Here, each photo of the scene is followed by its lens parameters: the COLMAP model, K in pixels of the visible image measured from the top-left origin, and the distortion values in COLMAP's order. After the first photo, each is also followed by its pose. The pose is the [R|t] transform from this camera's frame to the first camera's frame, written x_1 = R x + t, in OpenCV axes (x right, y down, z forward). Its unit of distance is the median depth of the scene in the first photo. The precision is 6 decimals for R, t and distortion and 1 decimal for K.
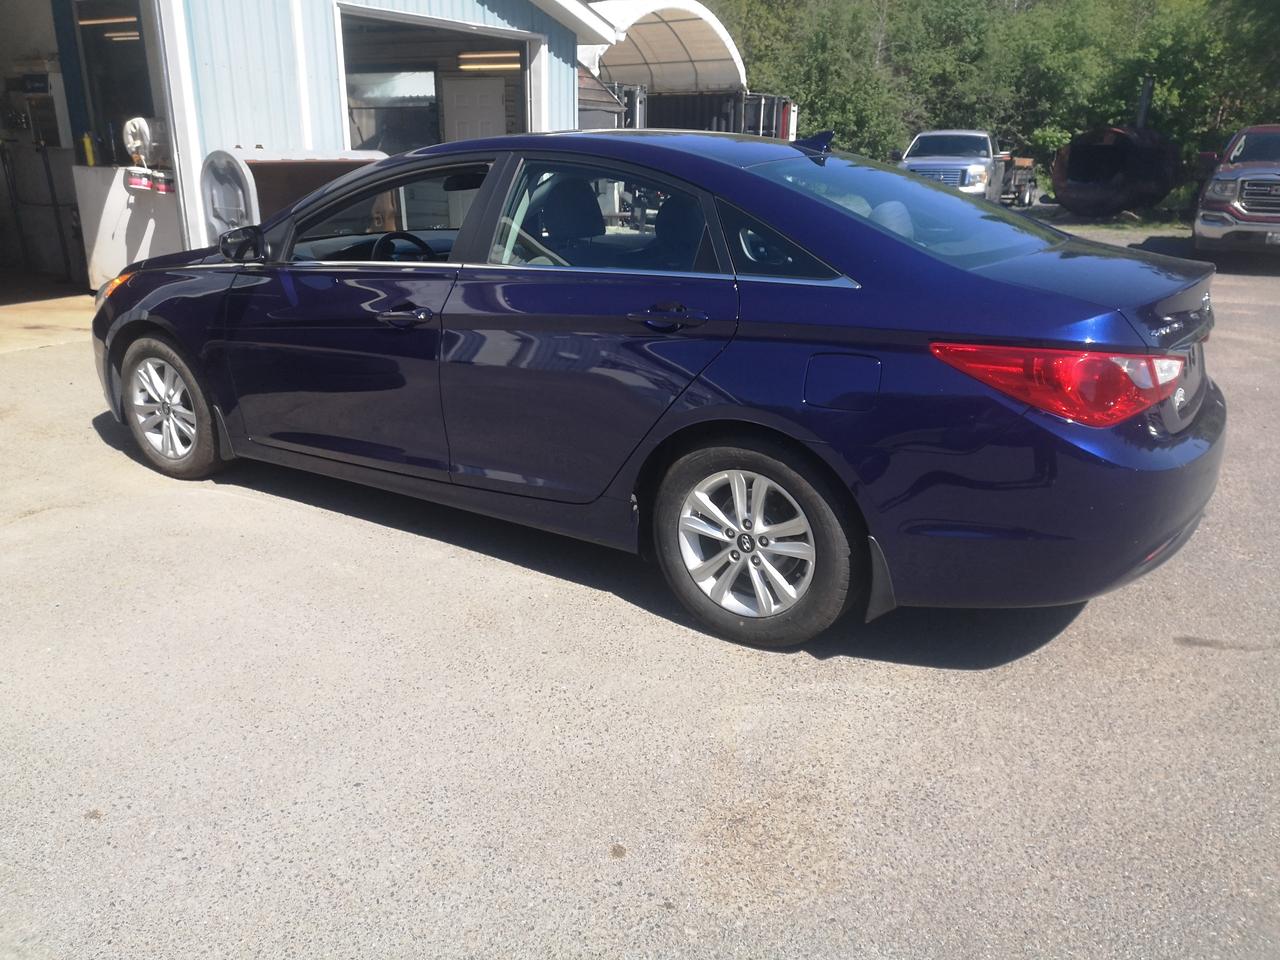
lens RADIAL K [[1004.9, 0, 640.0], [0, 1004.9, 480.0], [0, 0, 1]] dist [0.006944, 0.003642]
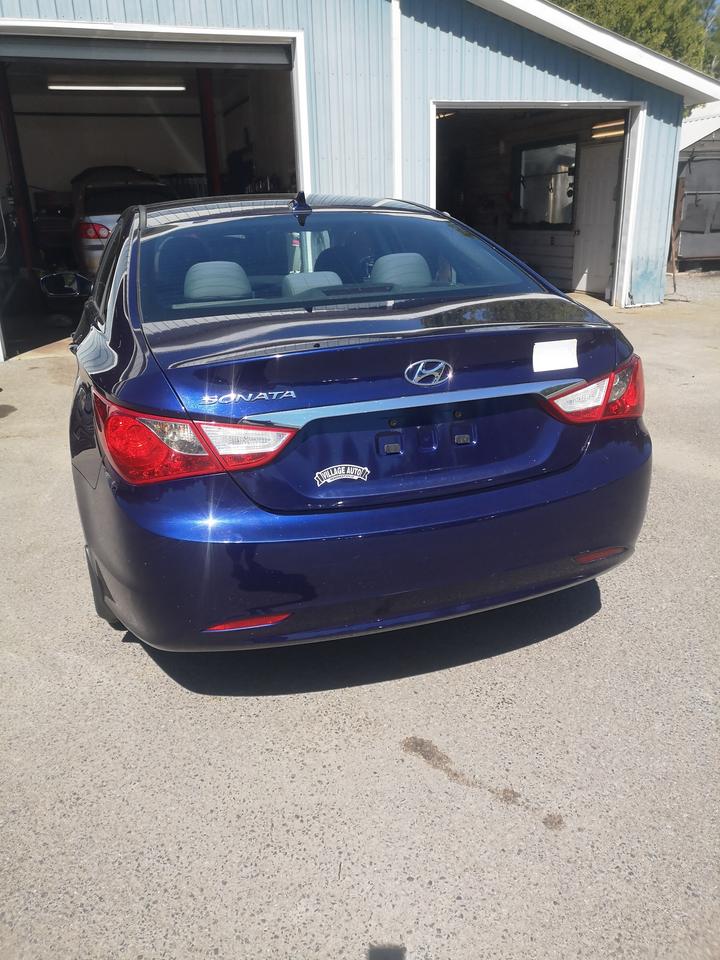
lens RADIAL K [[753.7, 0, 360.0], [0, 753.7, 480.0], [0, 0, 1]] dist [0.006944, 0.003642]
pose [[0.781478, 0.170451, -0.600198, 0.247072], [-0.151488, 0.985011, 0.082492, -0.034927], [0.605263, 0.026457, 0.795586, 0.120272]]
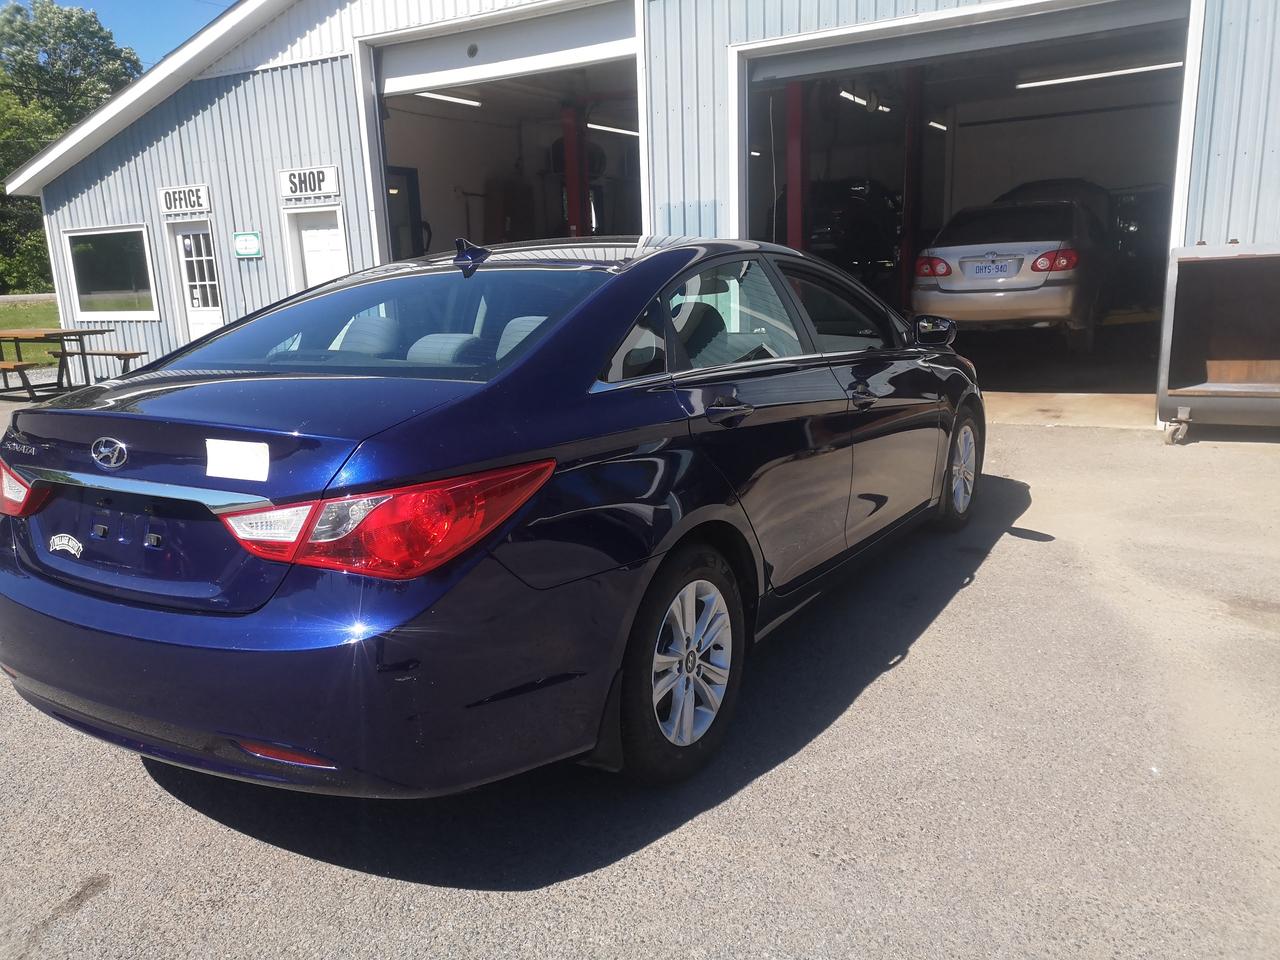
lens RADIAL K [[1004.9, 0, 640.0], [0, 1004.9, 480.0], [0, 0, 1]] dist [0.006944, 0.003642]
pose [[0.029574, 0.190493, -0.981243, 0.355319], [-0.275496, 0.945203, 0.175194, -0.107713], [0.960847, 0.265147, 0.080433, 0.356704]]
